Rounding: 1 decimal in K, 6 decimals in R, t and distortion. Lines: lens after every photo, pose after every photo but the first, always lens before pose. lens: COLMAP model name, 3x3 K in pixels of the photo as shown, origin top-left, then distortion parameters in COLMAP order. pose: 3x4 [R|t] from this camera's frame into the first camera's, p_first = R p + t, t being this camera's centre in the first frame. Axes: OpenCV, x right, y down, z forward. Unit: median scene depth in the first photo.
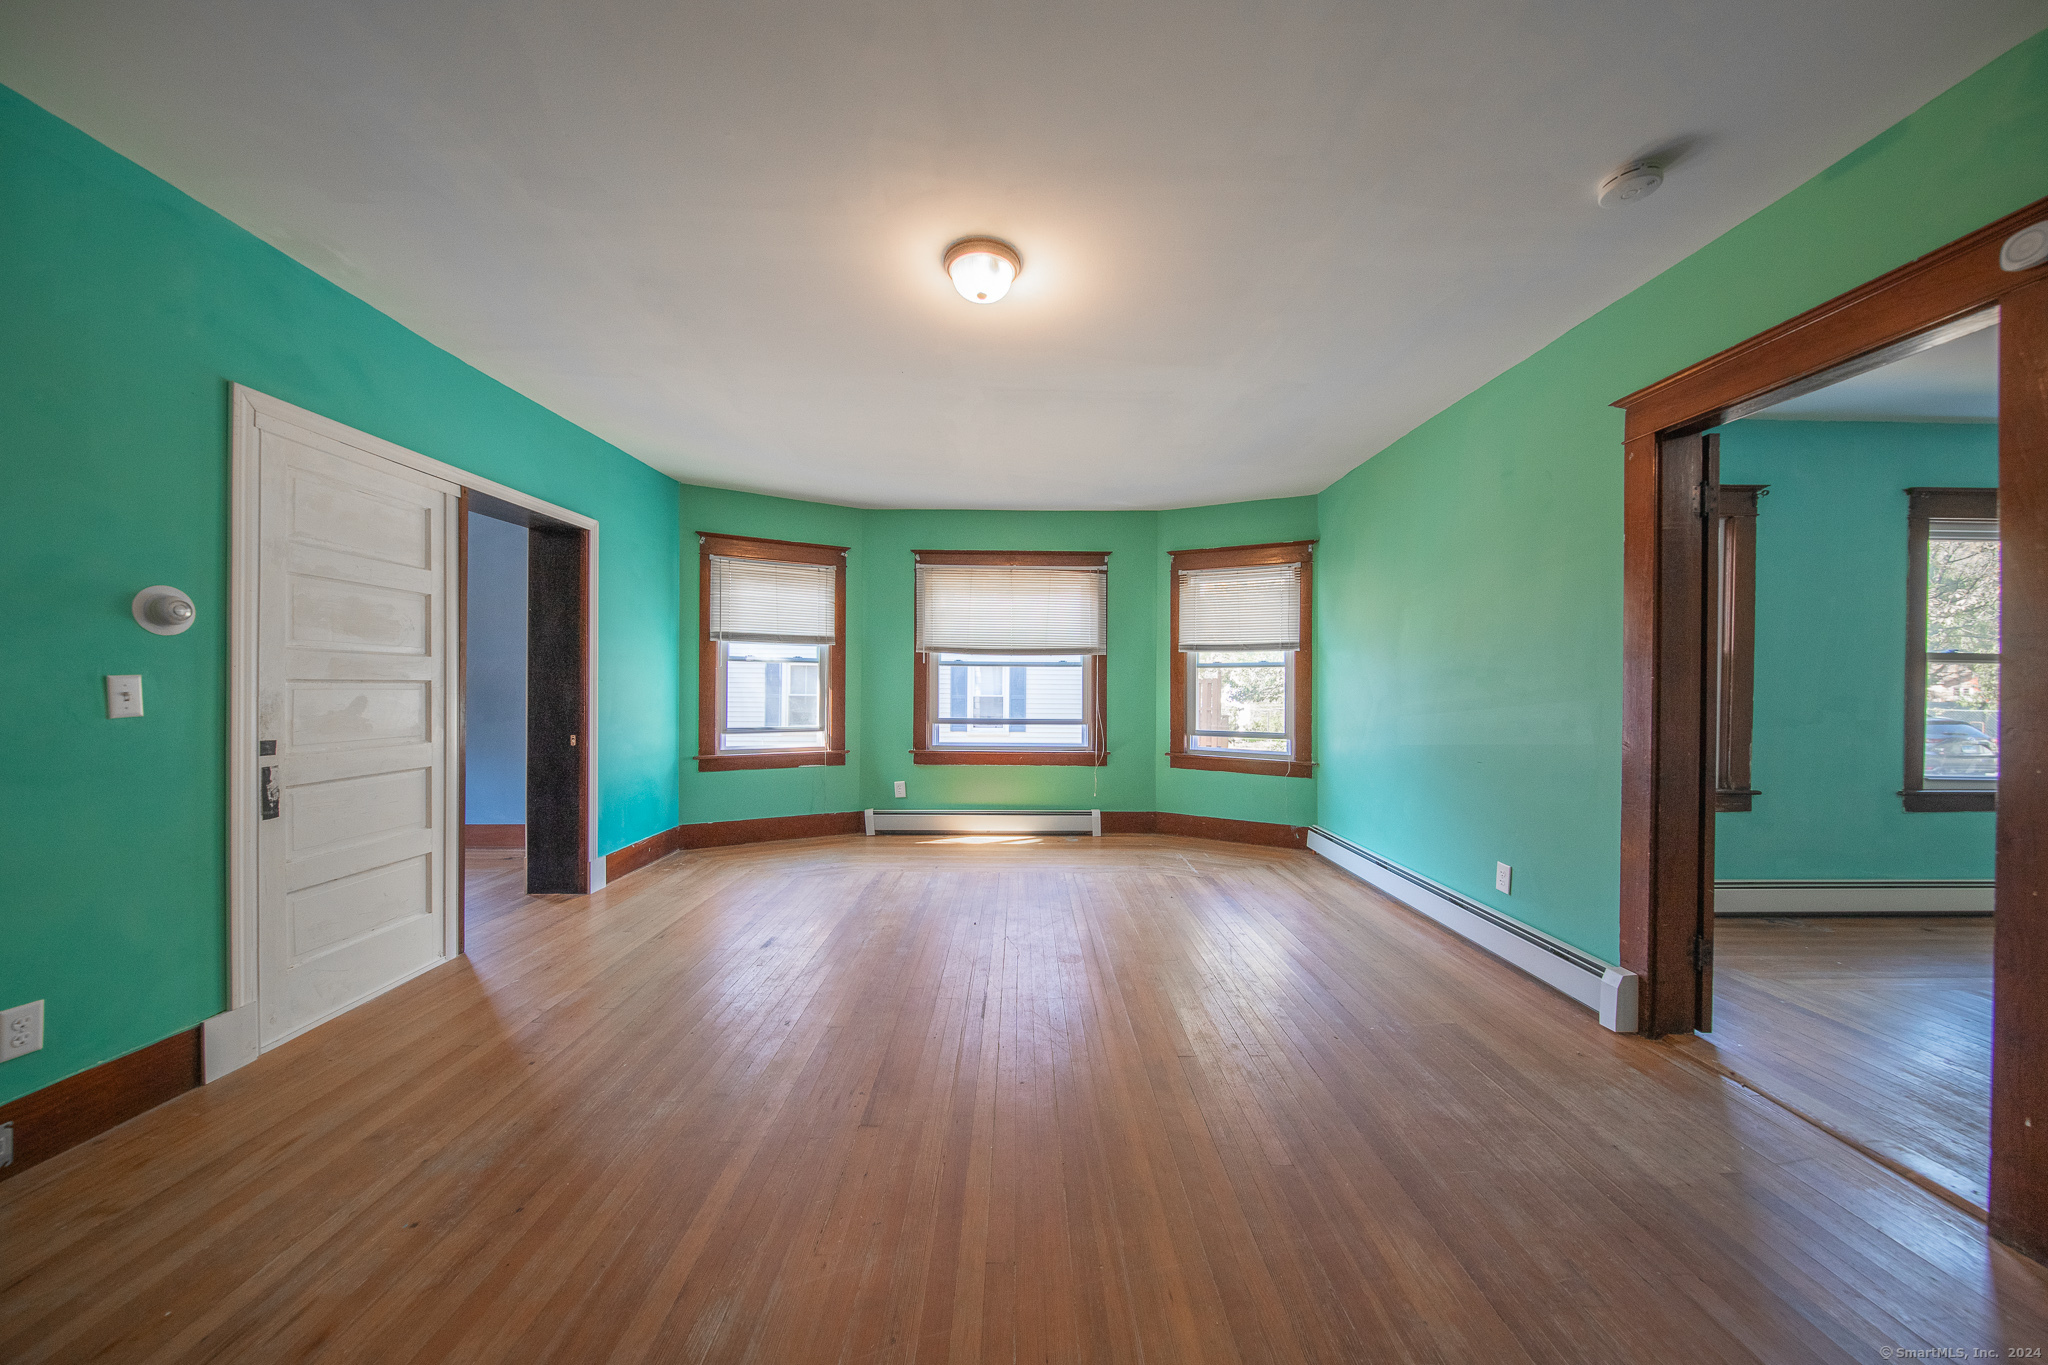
lens RADIAL K [[662.3, 0, 1026.5], [0, 662.3, 687.3], [0, 0, 1]] dist [0.014583, -0.006850]
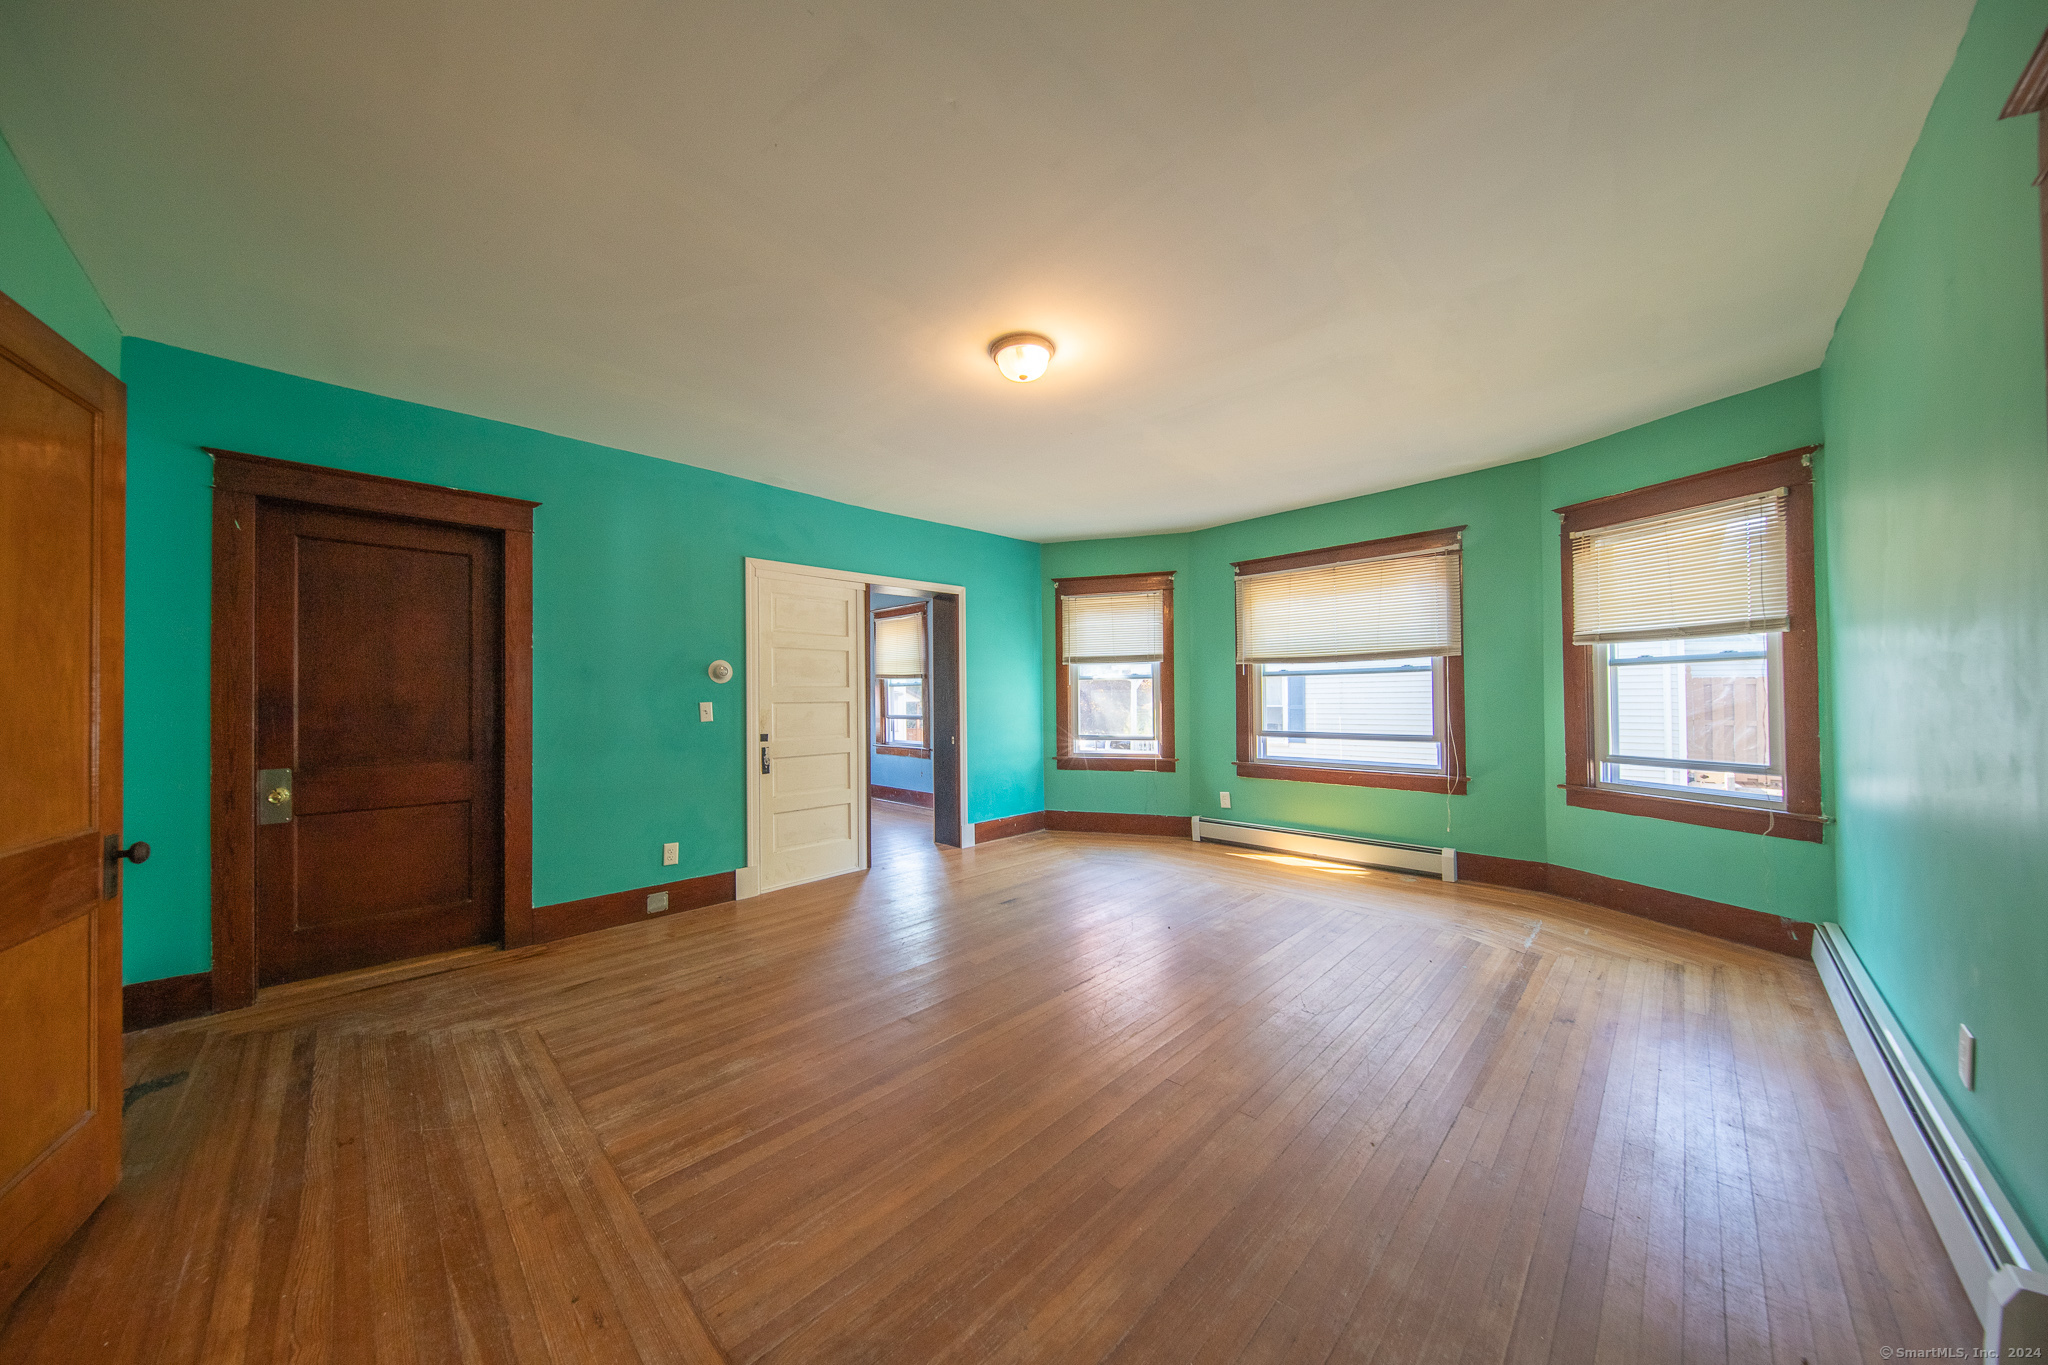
lens RADIAL K [[662.3, 0, 1026.5], [0, 662.3, 687.3], [0, 0, 1]] dist [0.014583, -0.006850]
pose [[0.706029, -0.026941, -0.707671, 0.336797], [0.015670, 0.999626, -0.022422, -0.000627], [0.708010, 0.004741, 0.706187, 0.068979]]
